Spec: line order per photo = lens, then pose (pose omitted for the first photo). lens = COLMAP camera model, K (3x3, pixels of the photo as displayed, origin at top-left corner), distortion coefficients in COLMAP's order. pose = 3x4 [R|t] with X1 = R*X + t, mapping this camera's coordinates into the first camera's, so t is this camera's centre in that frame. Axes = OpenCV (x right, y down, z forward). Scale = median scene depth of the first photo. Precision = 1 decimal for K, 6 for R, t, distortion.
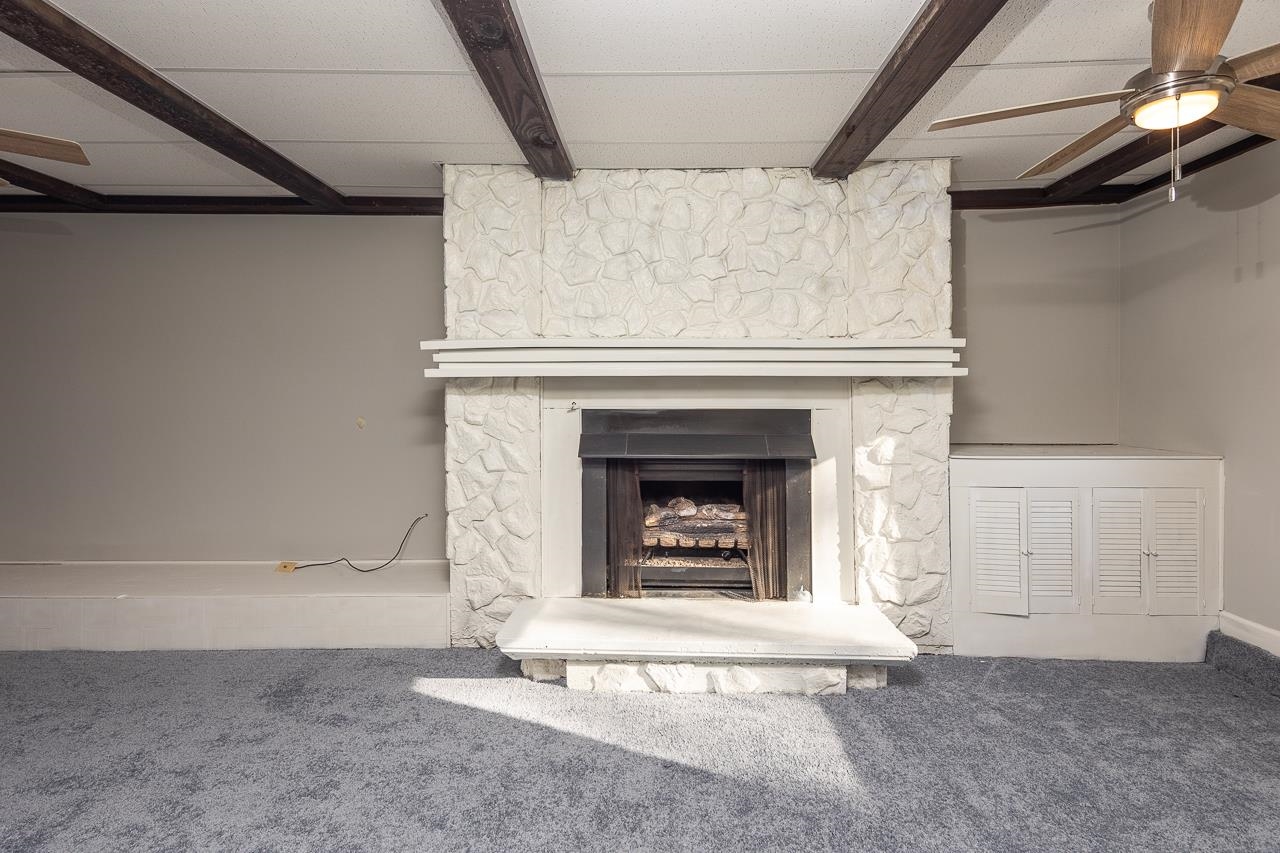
lens RADIAL K [[606.2, 0, 636.3], [0, 606.2, 398.8], [0, 0, 1]] dist [0.054597, -0.020729]
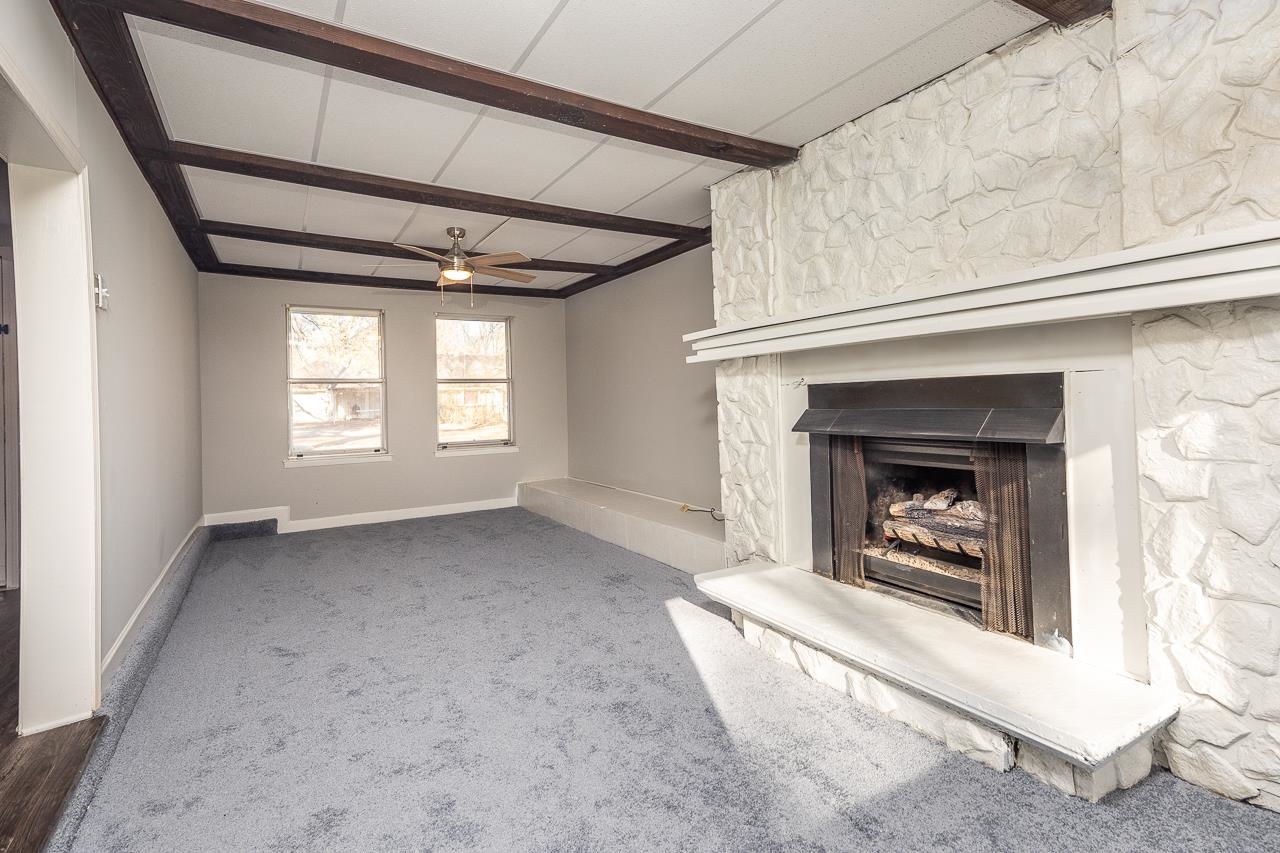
lens RADIAL K [[606.2, 0, 636.3], [0, 606.2, 398.8], [0, 0, 1]] dist [0.054597, -0.020729]
pose [[0.529026, -0.016999, -0.848435, 0.618593], [0.024861, 0.999681, -0.004527, 0.038570], [0.848241, -0.018698, 0.529280, 0.233916]]
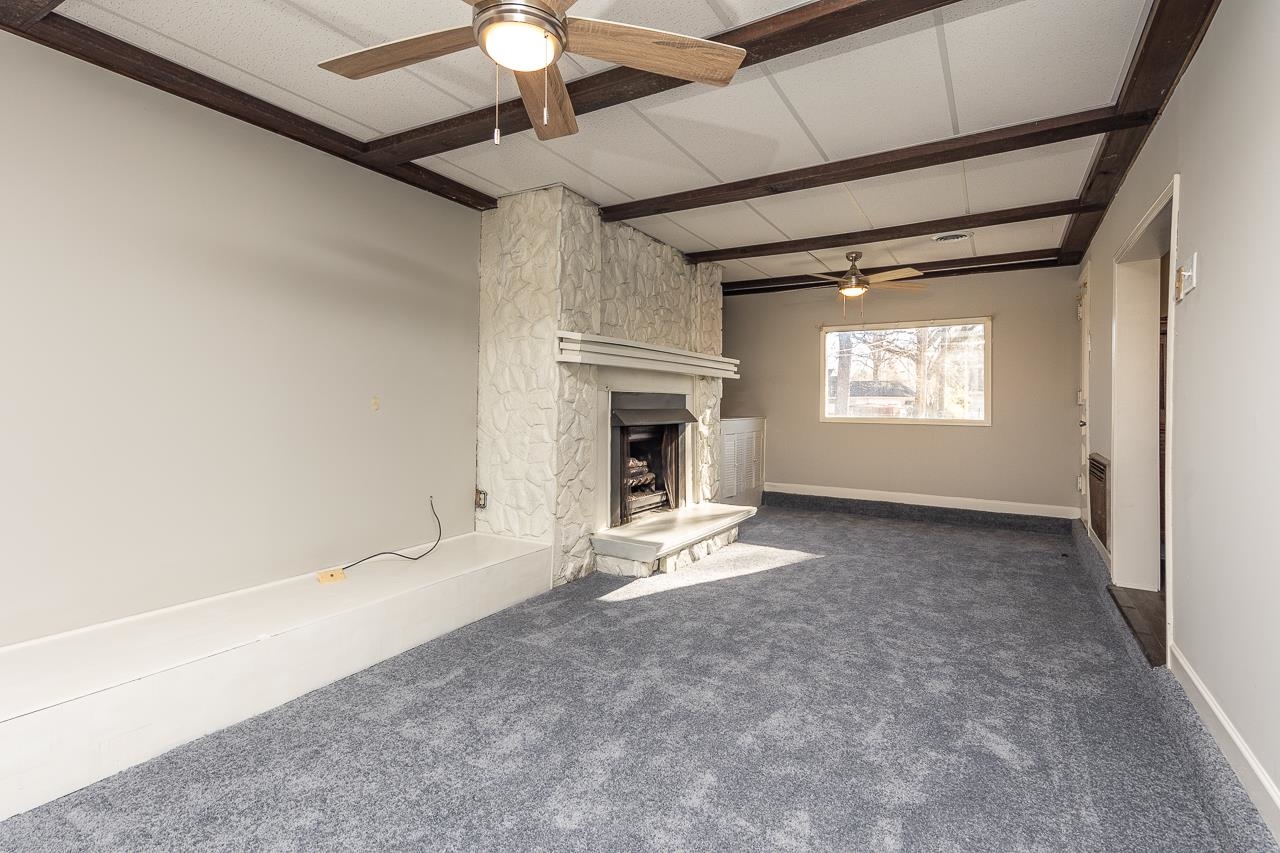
lens RADIAL K [[606.2, 0, 636.3], [0, 606.2, 398.8], [0, 0, 1]] dist [0.054597, -0.020729]
pose [[0.486194, 0.018761, 0.873649, -1.262678], [-0.007912, 0.999823, -0.017067, 0.060865], [-0.873815, 0.001385, 0.486257, 0.296101]]
